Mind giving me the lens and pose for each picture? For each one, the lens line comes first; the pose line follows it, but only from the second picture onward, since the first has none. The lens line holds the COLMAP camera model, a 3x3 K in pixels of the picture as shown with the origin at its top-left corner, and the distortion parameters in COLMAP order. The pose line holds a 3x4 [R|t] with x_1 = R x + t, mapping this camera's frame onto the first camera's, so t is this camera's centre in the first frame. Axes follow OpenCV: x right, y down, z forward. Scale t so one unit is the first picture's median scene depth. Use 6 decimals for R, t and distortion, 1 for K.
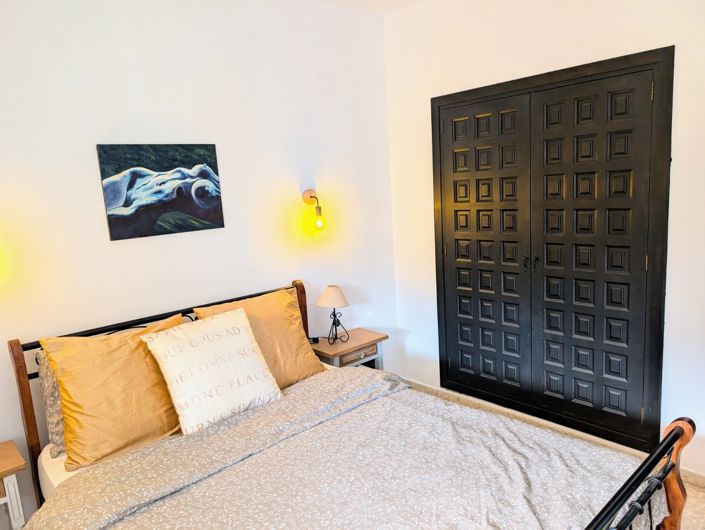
lens RADIAL K [[512.3, 0, 352.2], [0, 512.3, 268.6], [0, 0, 1]] dist [0.023832, -0.017518]
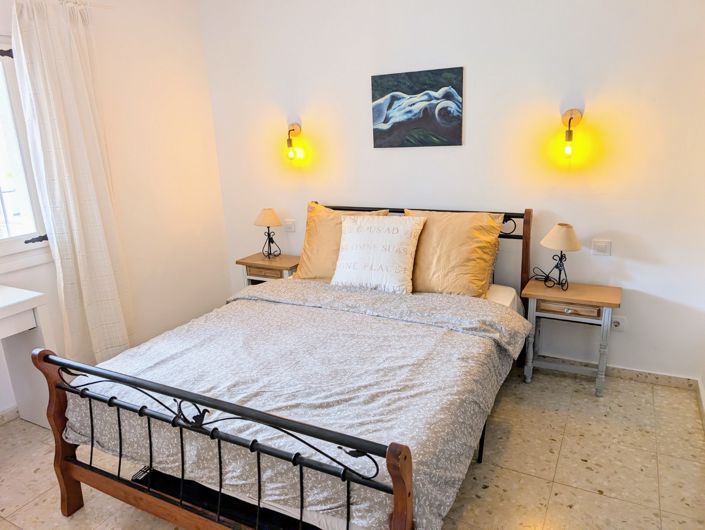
lens RADIAL K [[512.3, 0, 352.4], [0, 512.3, 262.6], [0, 0, 1]] dist [0.023832, -0.017518]
pose [[0.337838, 0.284734, -0.897102, 0.797901], [-0.138117, 0.957822, 0.251993, -0.092726], [0.931015, 0.038772, 0.362916, 0.429283]]
